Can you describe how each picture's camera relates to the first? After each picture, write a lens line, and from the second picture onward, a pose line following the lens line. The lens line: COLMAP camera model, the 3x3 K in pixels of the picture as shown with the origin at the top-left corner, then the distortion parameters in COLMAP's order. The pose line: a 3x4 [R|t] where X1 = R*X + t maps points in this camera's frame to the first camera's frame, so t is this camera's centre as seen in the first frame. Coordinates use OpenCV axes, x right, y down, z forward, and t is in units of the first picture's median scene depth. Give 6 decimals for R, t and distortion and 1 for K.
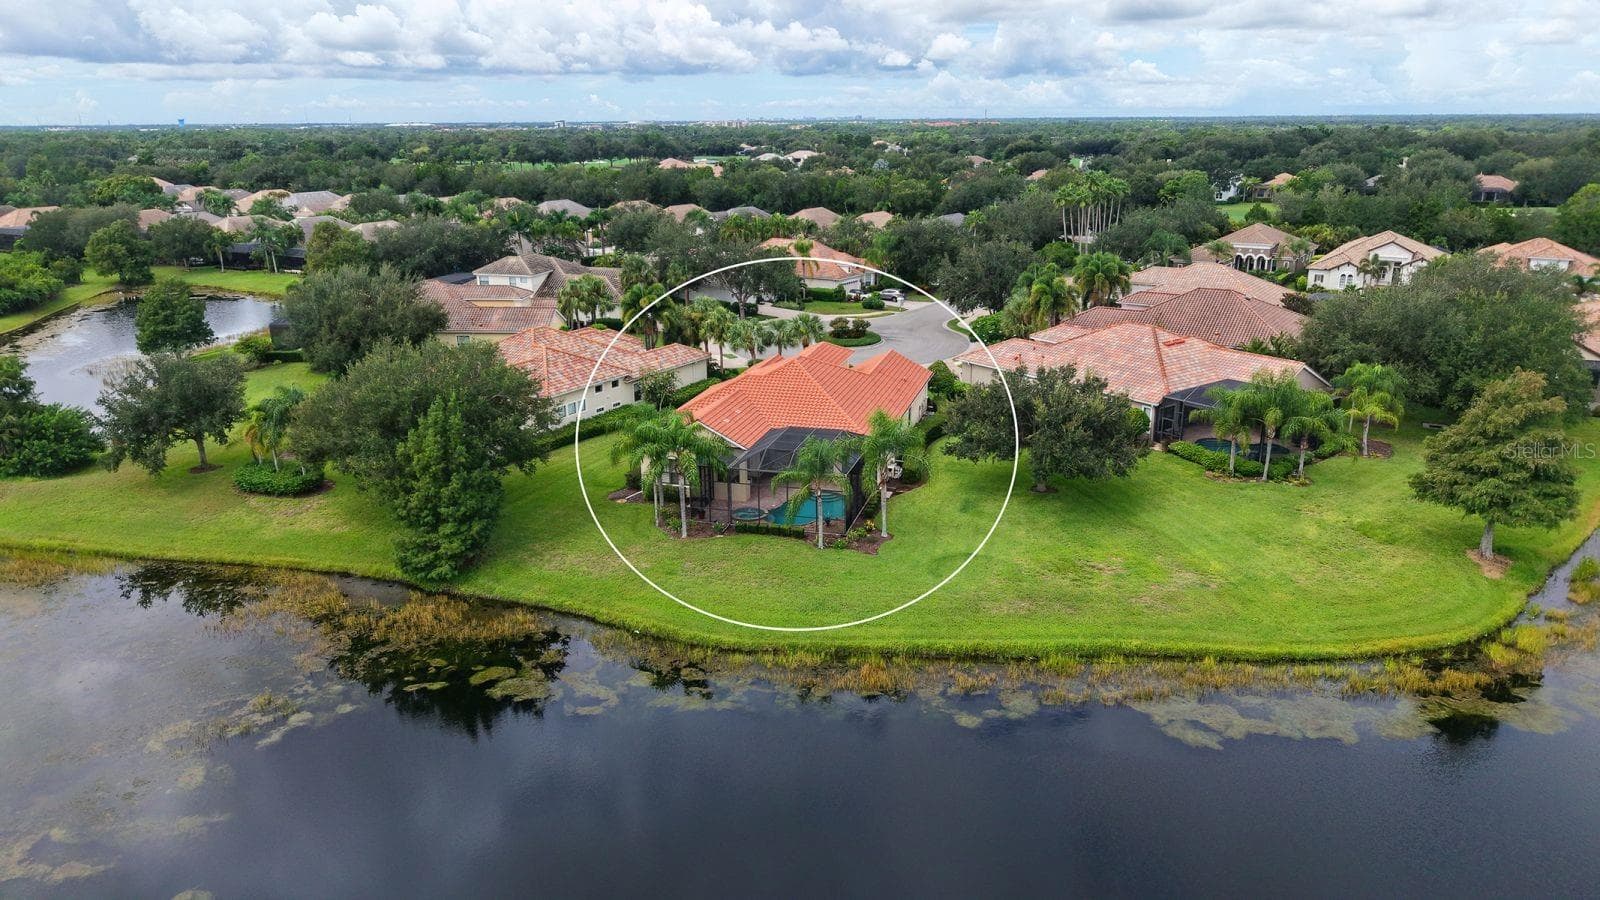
lens RADIAL K [[1072.5, 0, 783.4], [0, 1072.5, 453.6], [0, 0, 1]] dist [0.007873, -0.002913]
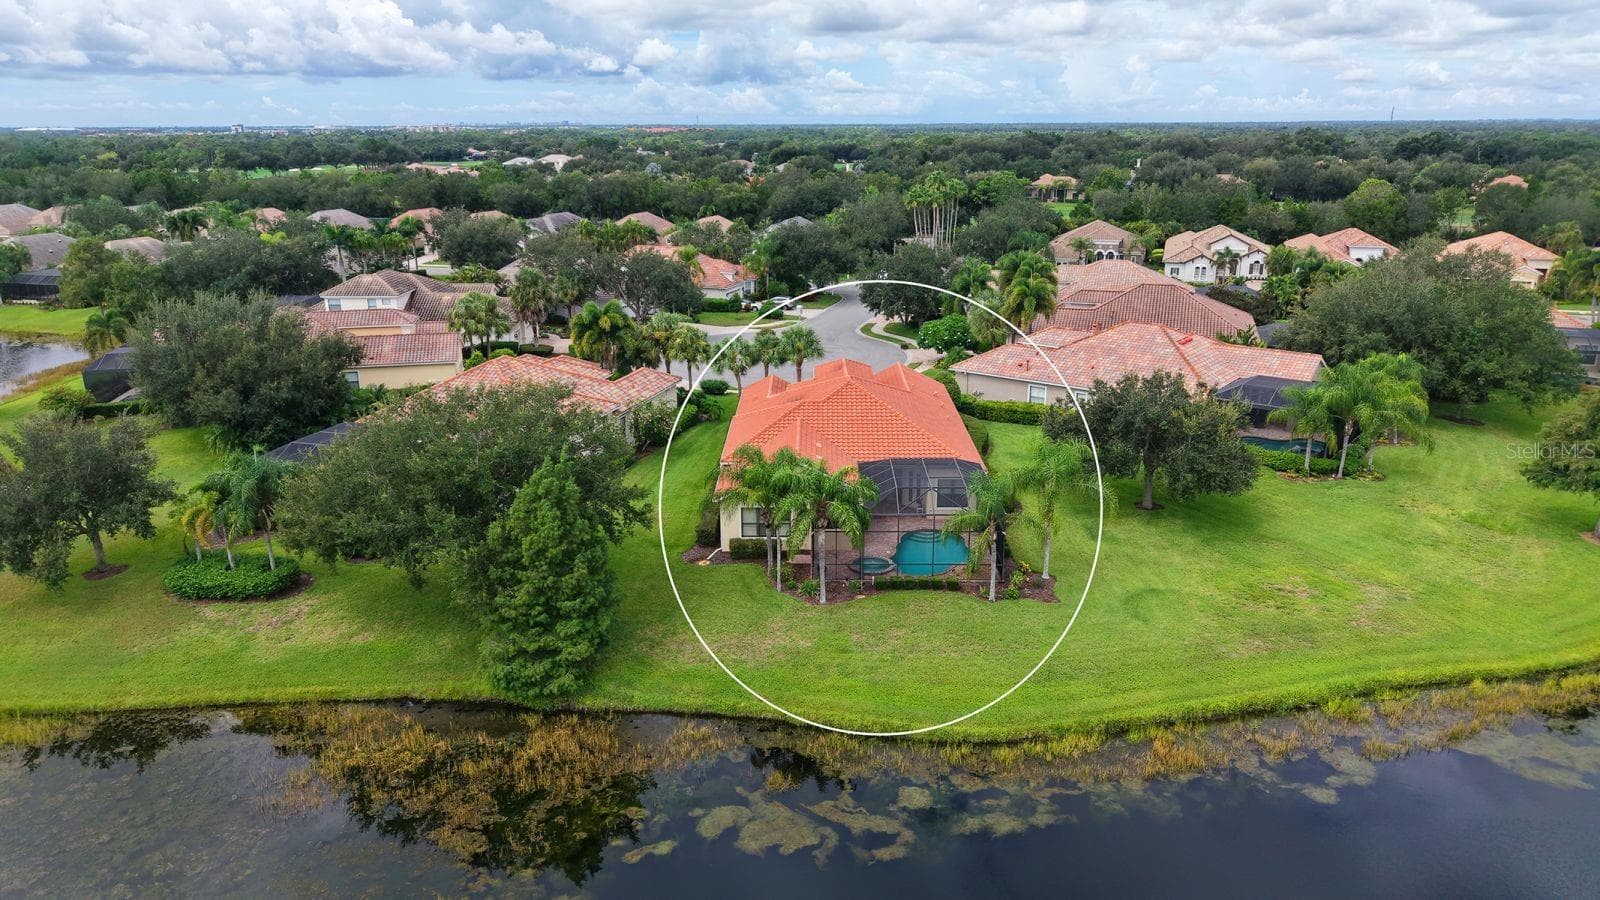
lens RADIAL K [[1075.8, 0, 771.4], [0, 1075.8, 448.6], [0, 0, 1]] dist [0.007322, -0.003893]
pose [[0.966068, -0.071538, 0.248184, -0.089233], [0.074217, 0.997241, -0.001443, -0.011632], [-0.247396, 0.019813, 0.968712, 0.053399]]
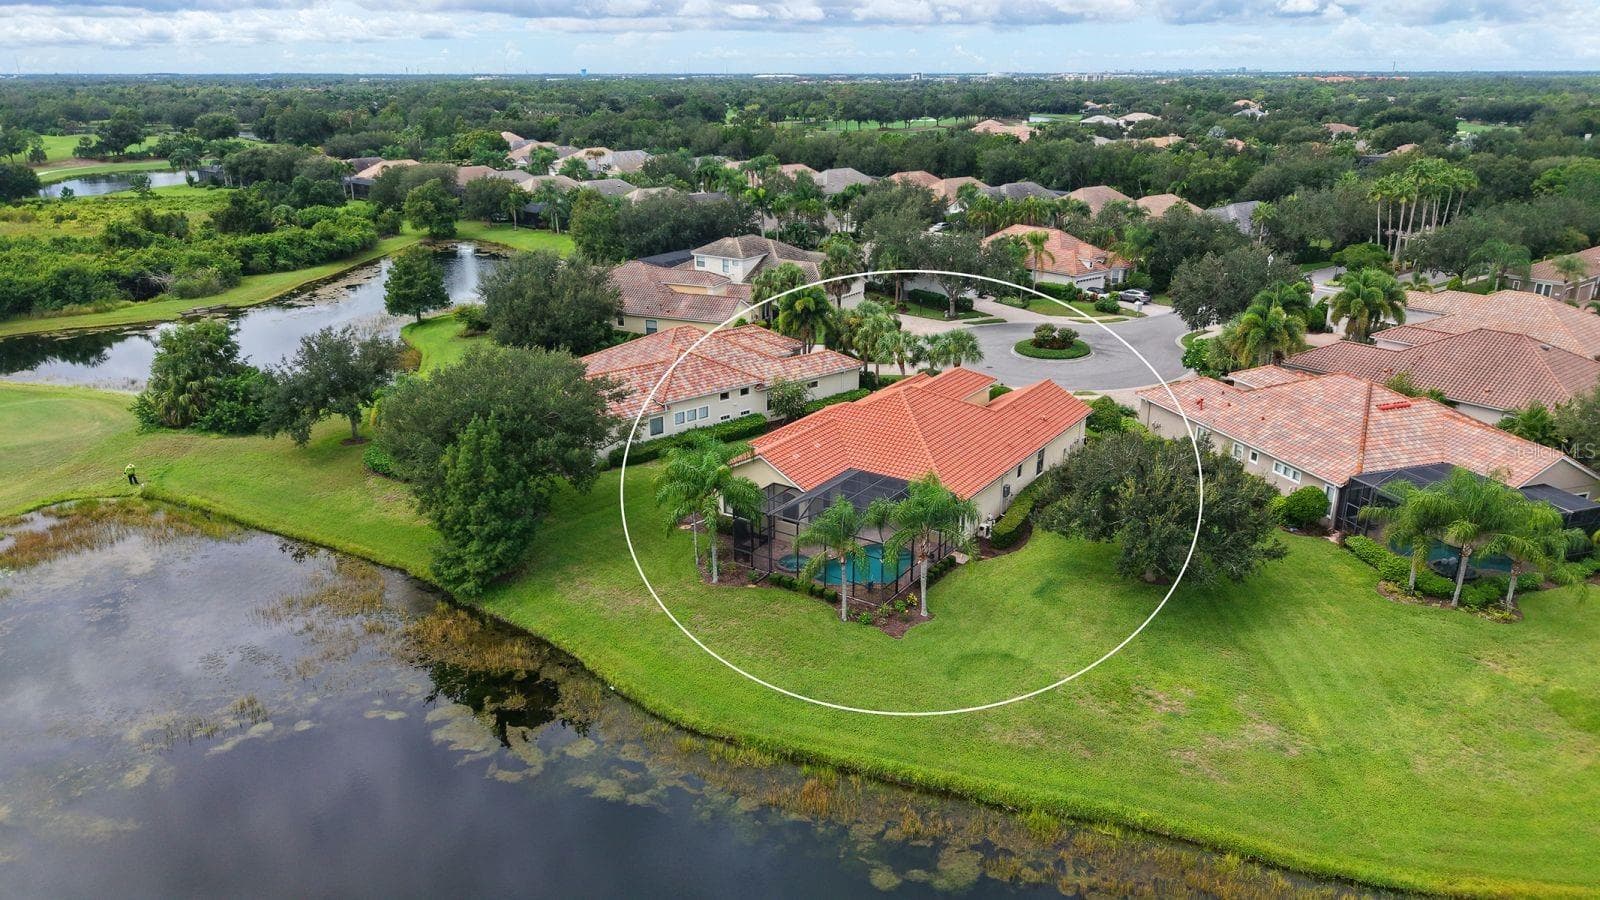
lens RADIAL K [[1070.8, 0, 797.6], [0, 1070.8, 452.3], [0, 0, 1]] dist [0.006019, 0.000978]
pose [[0.950691, 0.108572, -0.290514, 0.063173], [-0.096305, 0.993762, 0.056239, -0.025432], [0.294808, -0.025489, 0.955217, 0.035463]]
